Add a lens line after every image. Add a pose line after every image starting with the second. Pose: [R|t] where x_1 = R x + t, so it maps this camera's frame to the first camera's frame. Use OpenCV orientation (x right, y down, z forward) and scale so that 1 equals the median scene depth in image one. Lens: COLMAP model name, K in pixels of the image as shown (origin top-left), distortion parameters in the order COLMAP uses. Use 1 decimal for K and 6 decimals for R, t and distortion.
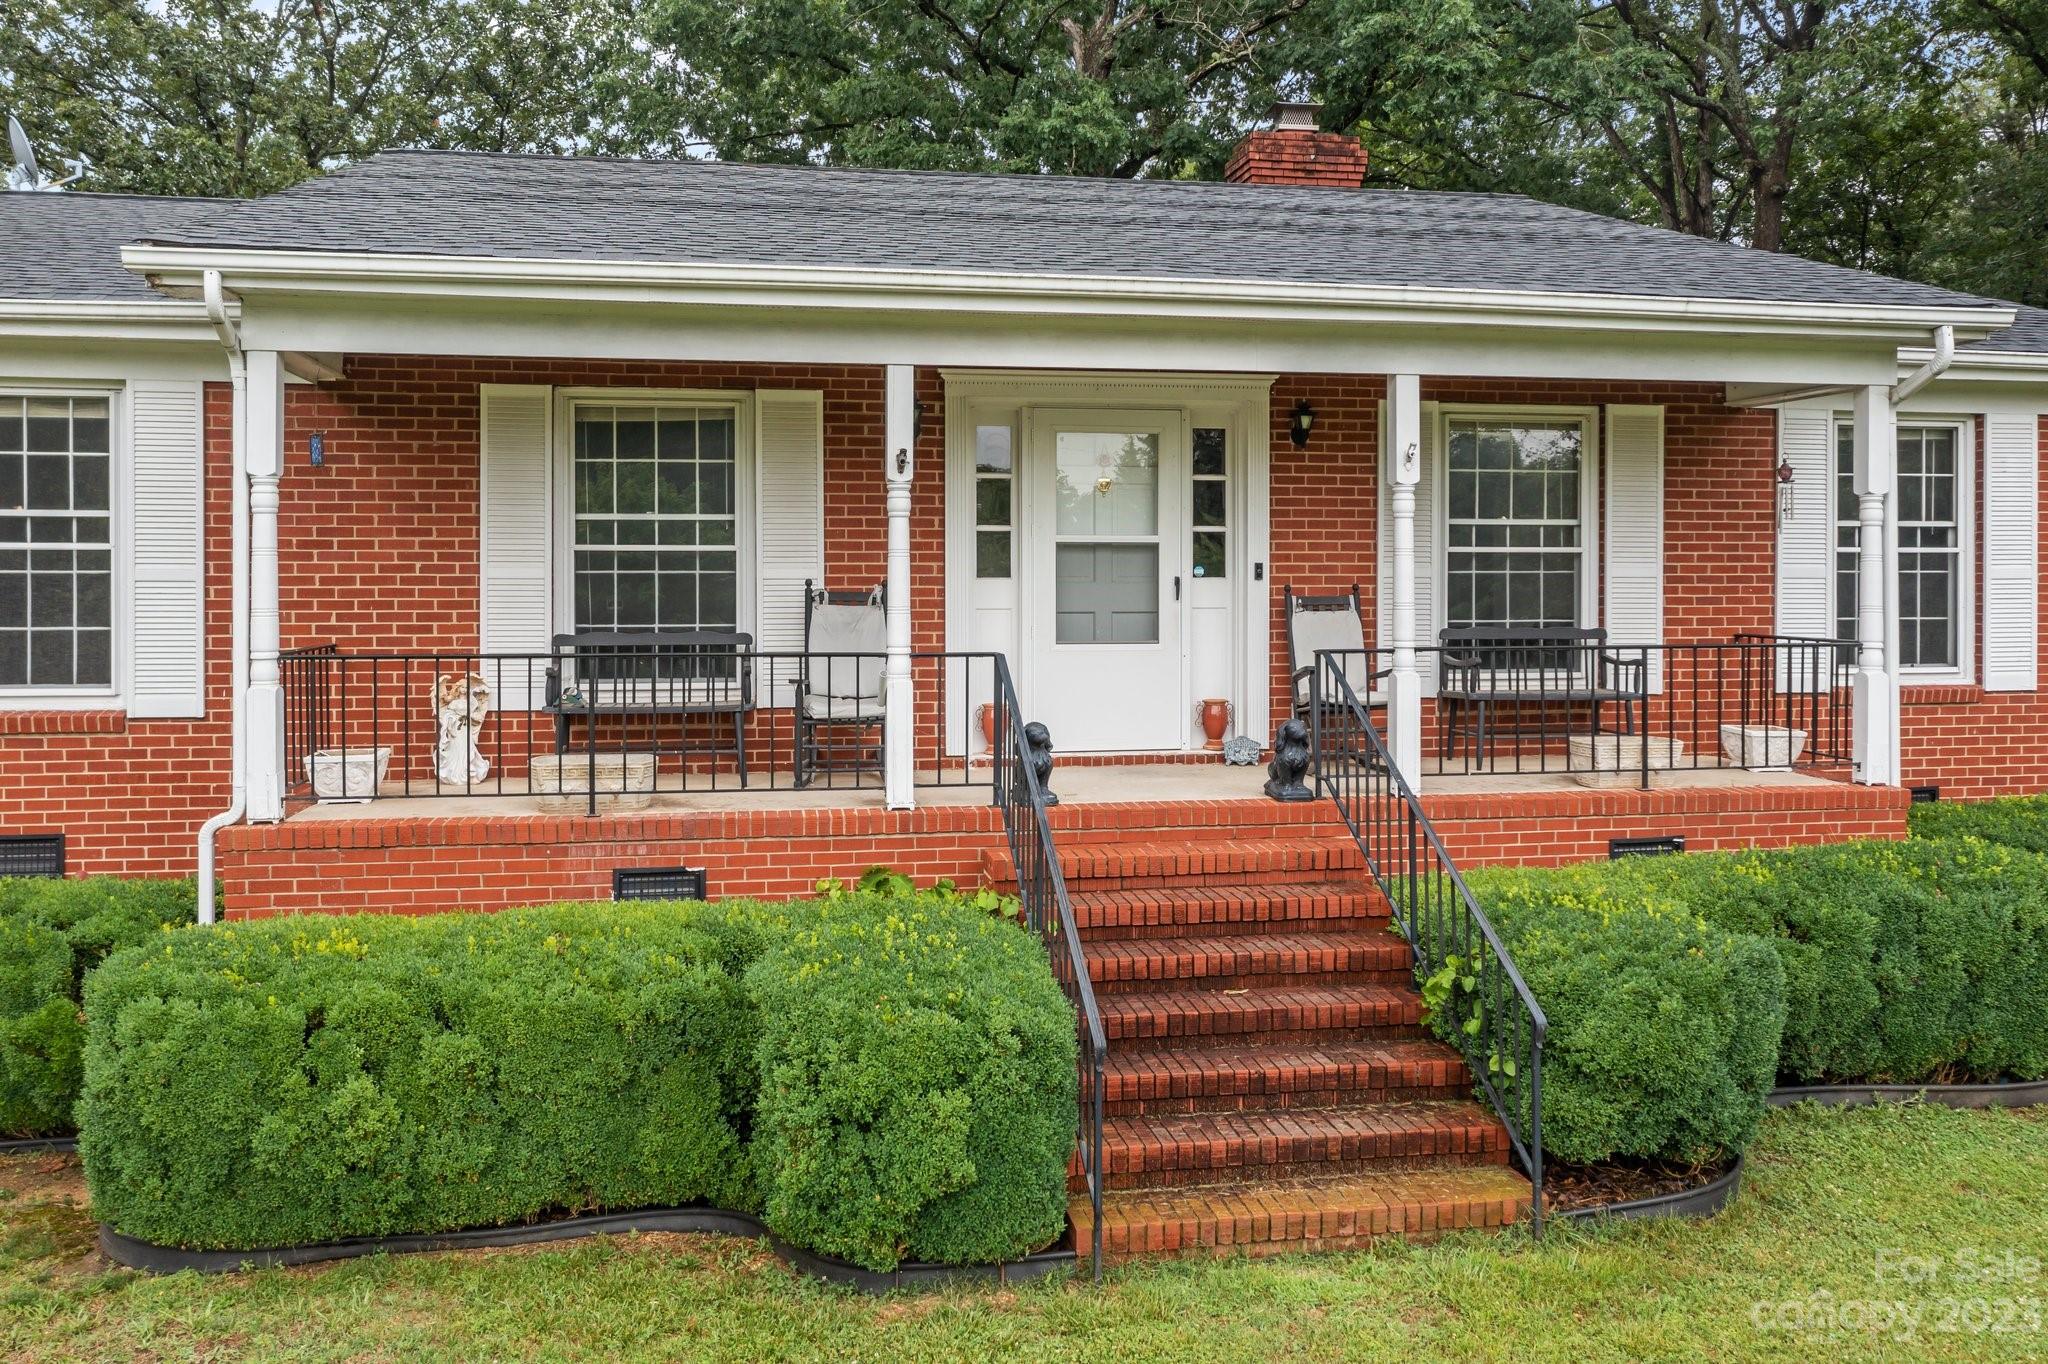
lens RADIAL K [[1758.0, 0, 1019.5], [0, 1758.0, 561.7], [0, 0, 1]] dist [-0.013744, -0.000327]
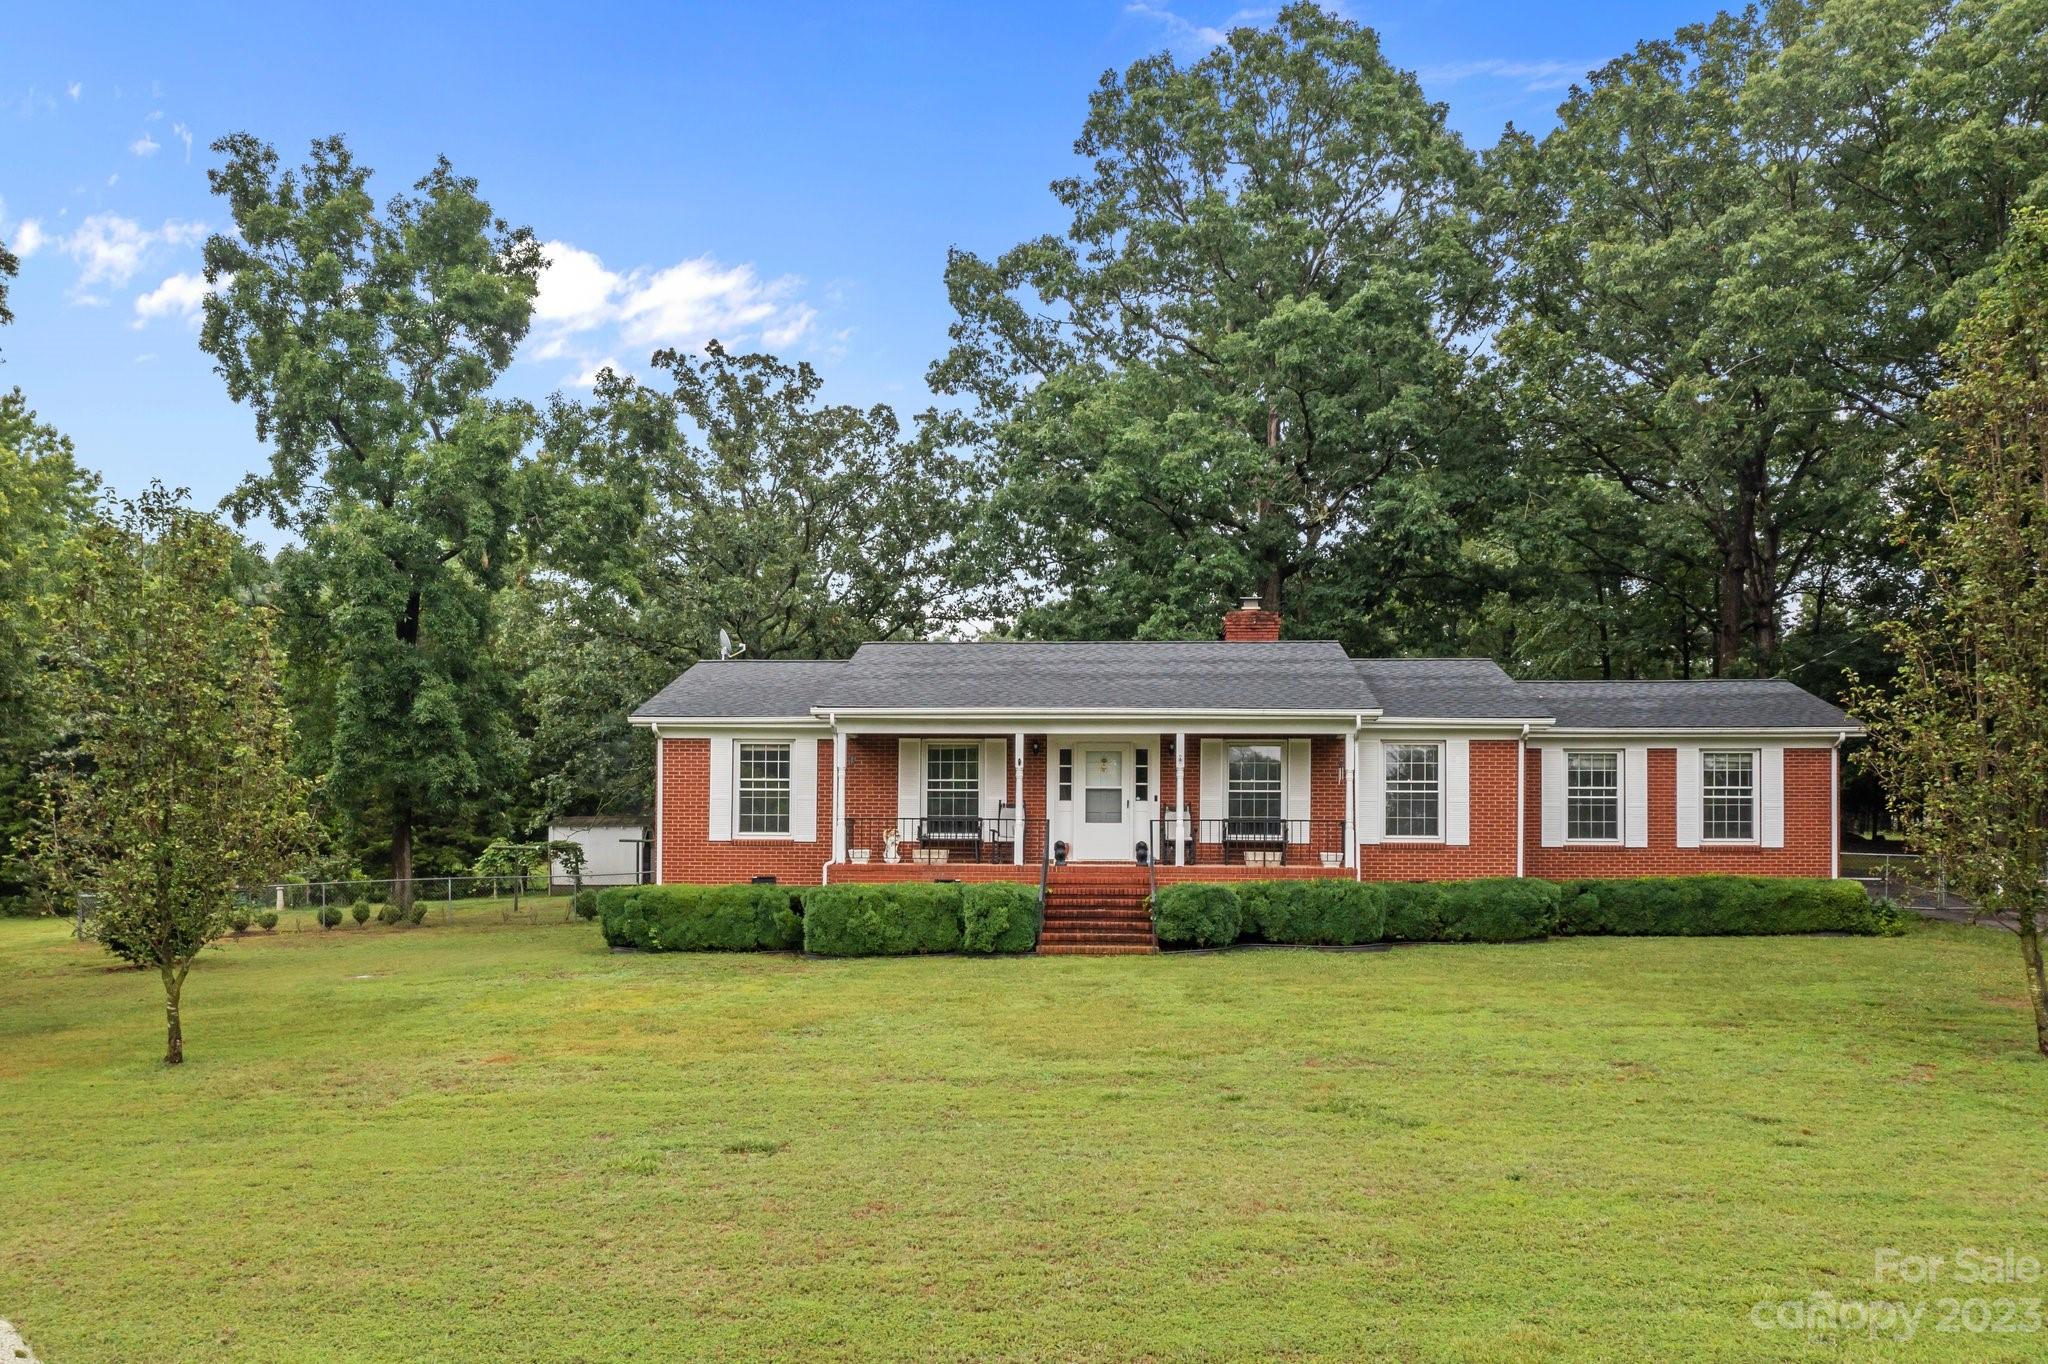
lens RADIAL K [[1625.3, 0, 1024.0], [0, 1625.3, 682.0], [0, 0, 1]] dist [-0.014748, 0.012613]
pose [[0.977369, -0.018399, -0.210738, 0.544666], [-0.002952, 0.994927, -0.100555, 0.093898], [0.211520, 0.098901, 0.972357, -1.853433]]
